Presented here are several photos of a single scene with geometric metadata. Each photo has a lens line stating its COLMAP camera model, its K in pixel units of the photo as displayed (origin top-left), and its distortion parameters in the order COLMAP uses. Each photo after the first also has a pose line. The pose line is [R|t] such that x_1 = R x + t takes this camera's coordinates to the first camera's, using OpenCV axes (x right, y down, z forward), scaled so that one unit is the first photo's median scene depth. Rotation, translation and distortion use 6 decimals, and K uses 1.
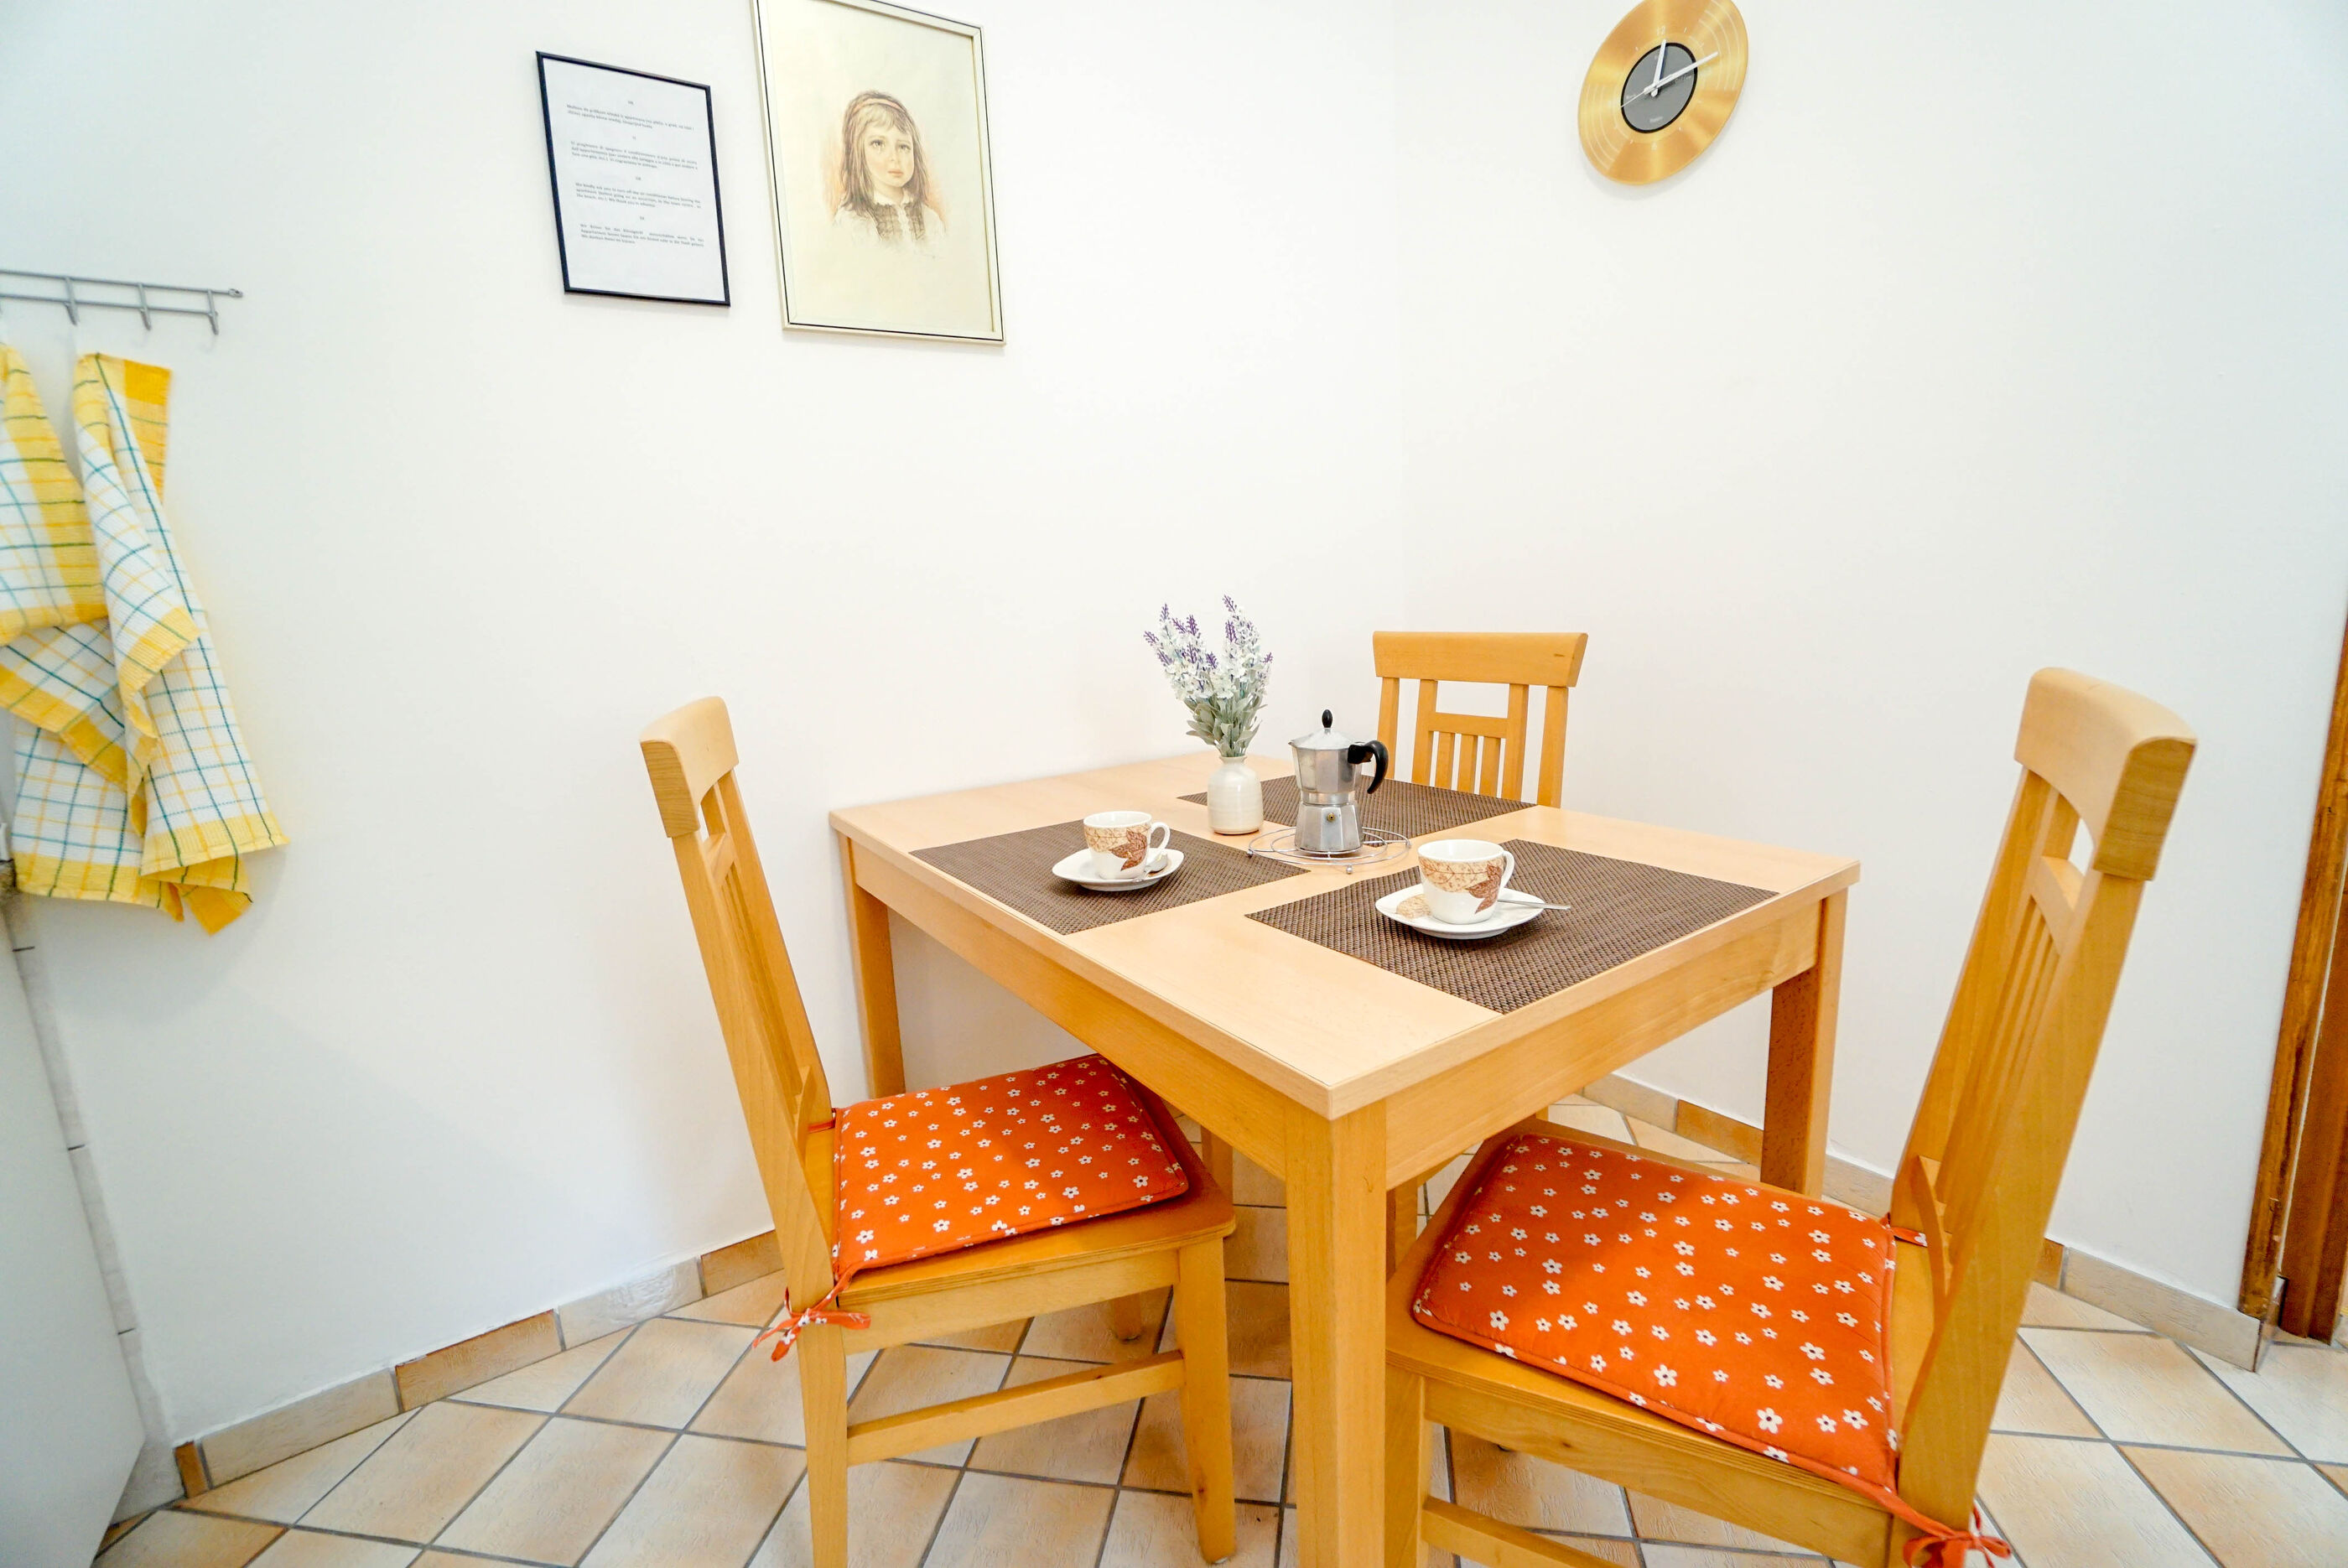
lens RADIAL K [[1031.2, 0, 1183.7], [0, 1031.2, 767.6], [0, 0, 1]] dist [-0.065301, 0.022587]
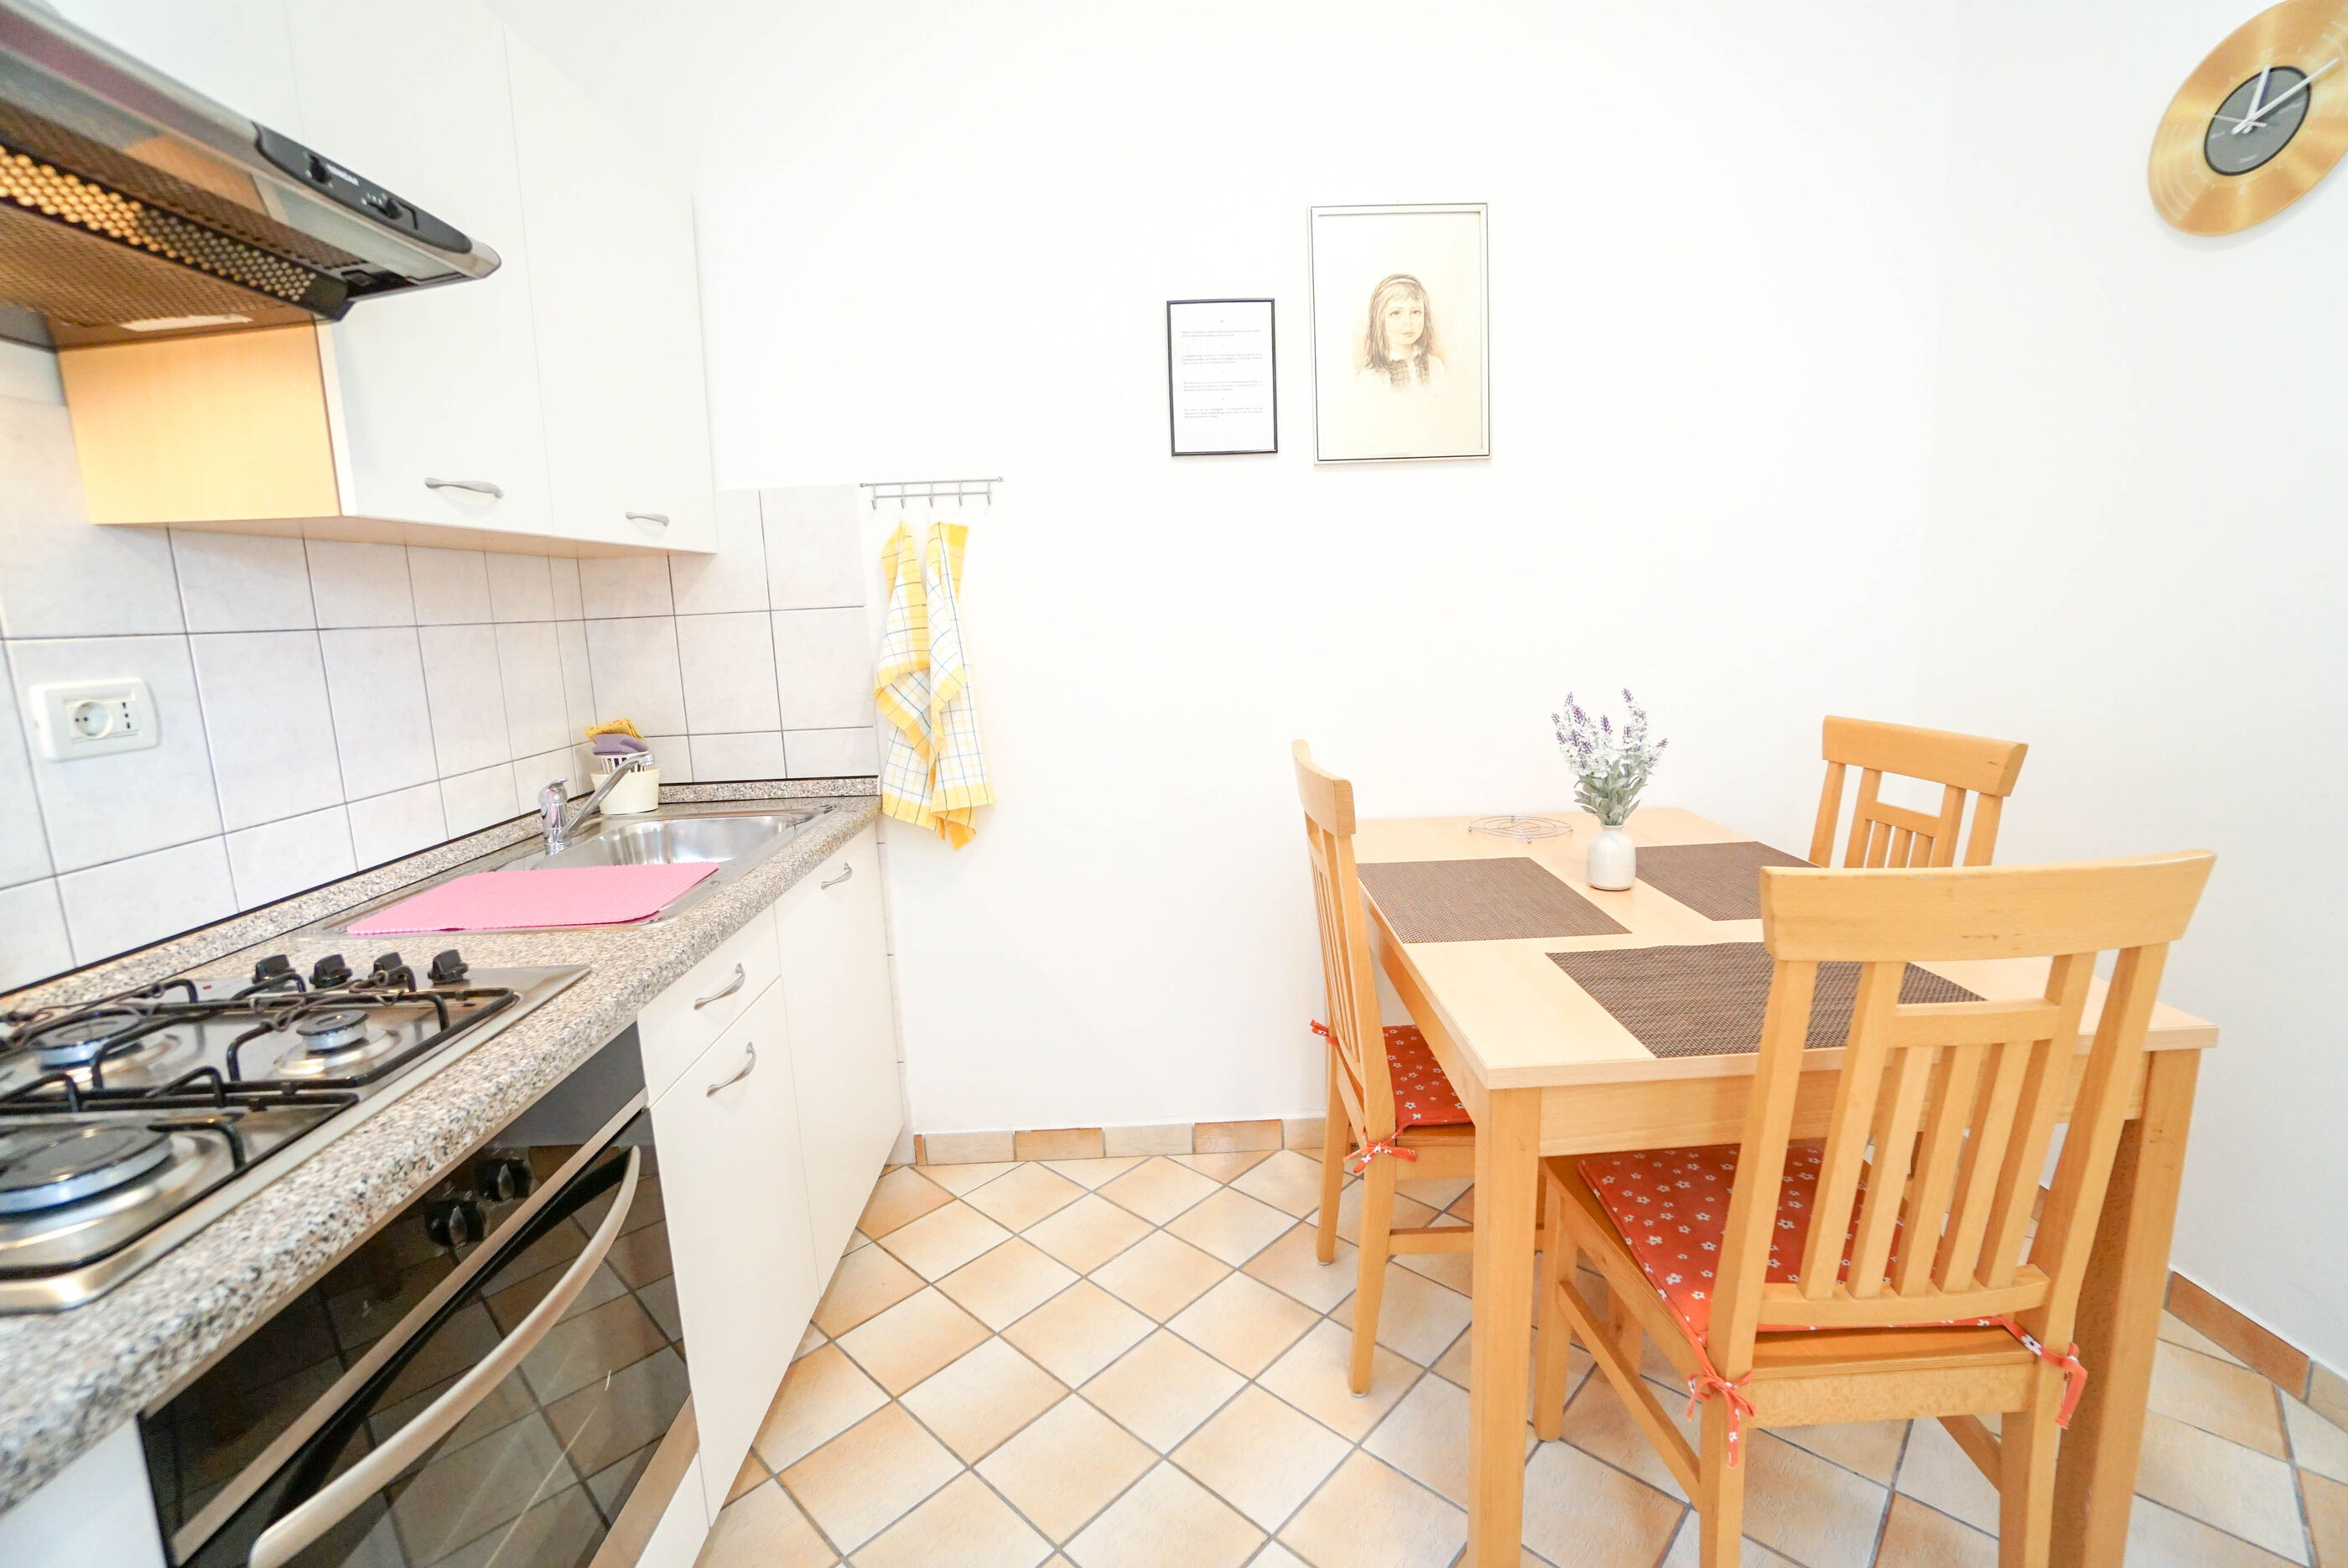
lens RADIAL K [[1031.2, 0, 1183.7], [0, 1031.2, 767.6], [0, 0, 1]] dist [-0.065301, 0.022587]
pose [[0.836416, 0.104856, -0.537972, 0.290546], [-0.100889, 0.994212, 0.036923, -0.077819], [0.538730, 0.023393, 0.842154, -0.292404]]
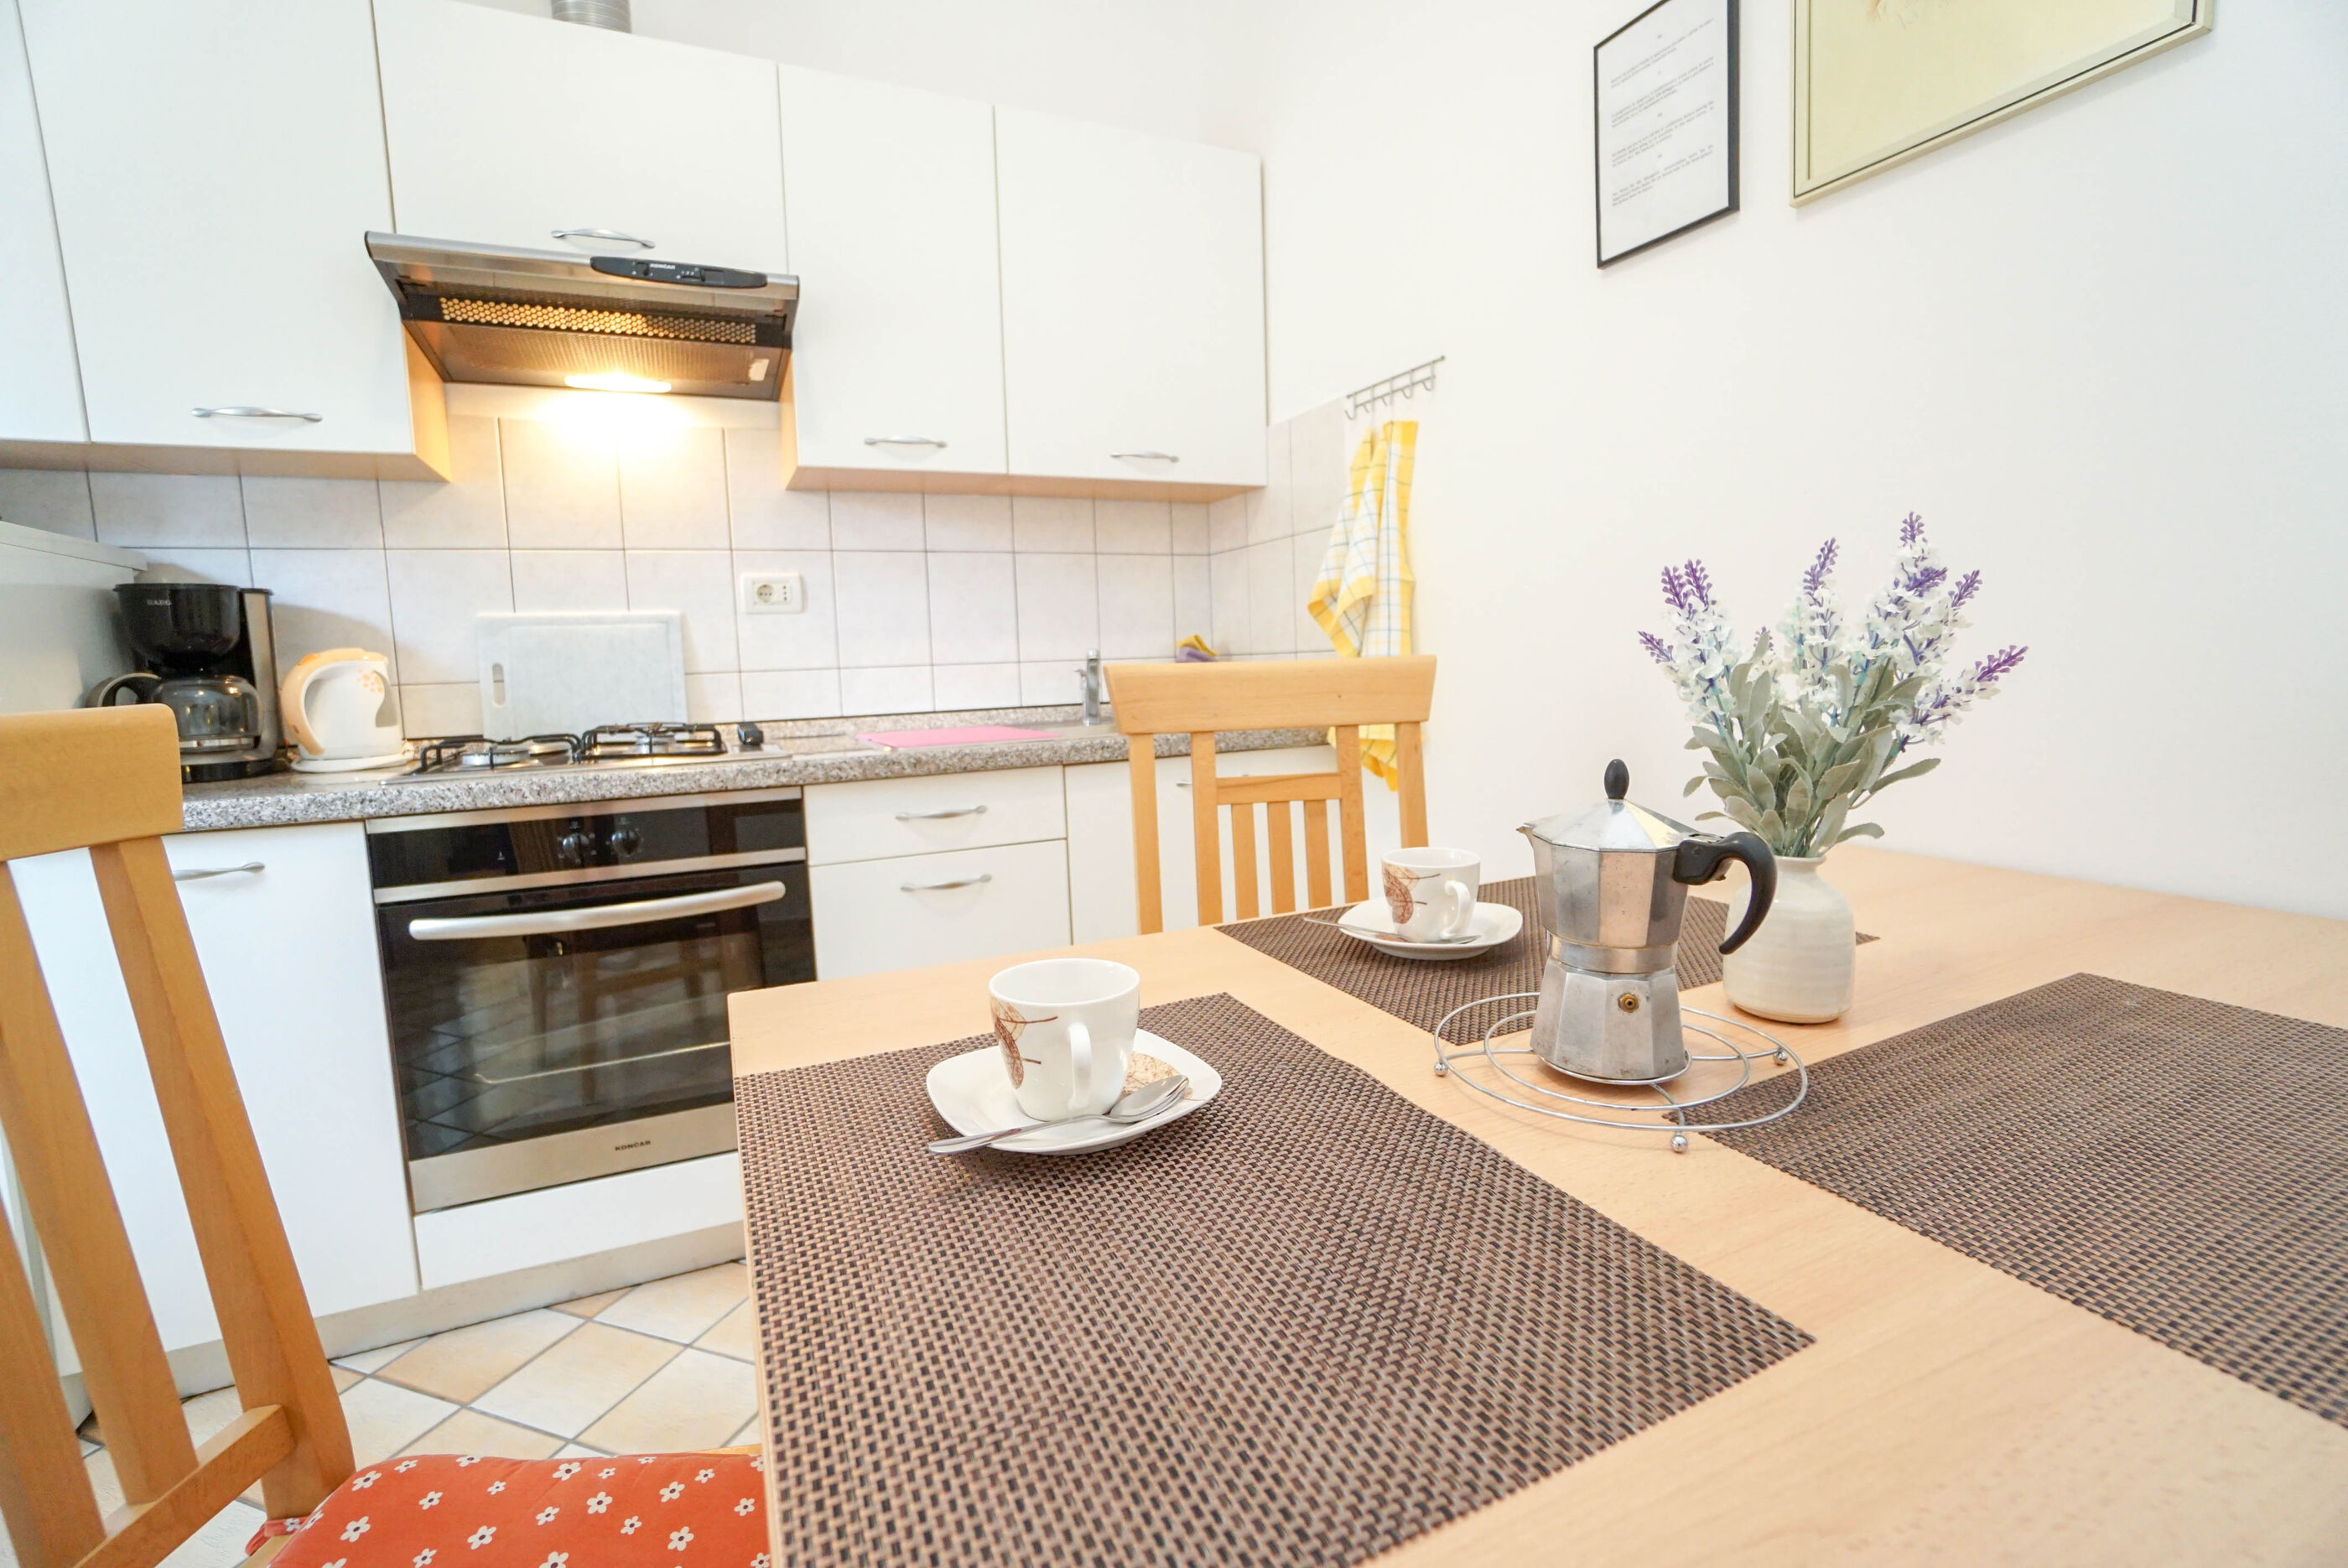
lens RADIAL K [[1031.2, 0, 1183.7], [0, 1031.2, 767.6], [0, 0, 1]] dist [-0.065301, 0.022587]
pose [[-0.159982, 0.155604, -0.974778, 0.602048], [-0.136166, 0.974578, 0.177920, -0.104732], [0.977683, 0.161196, -0.134727, 0.872456]]
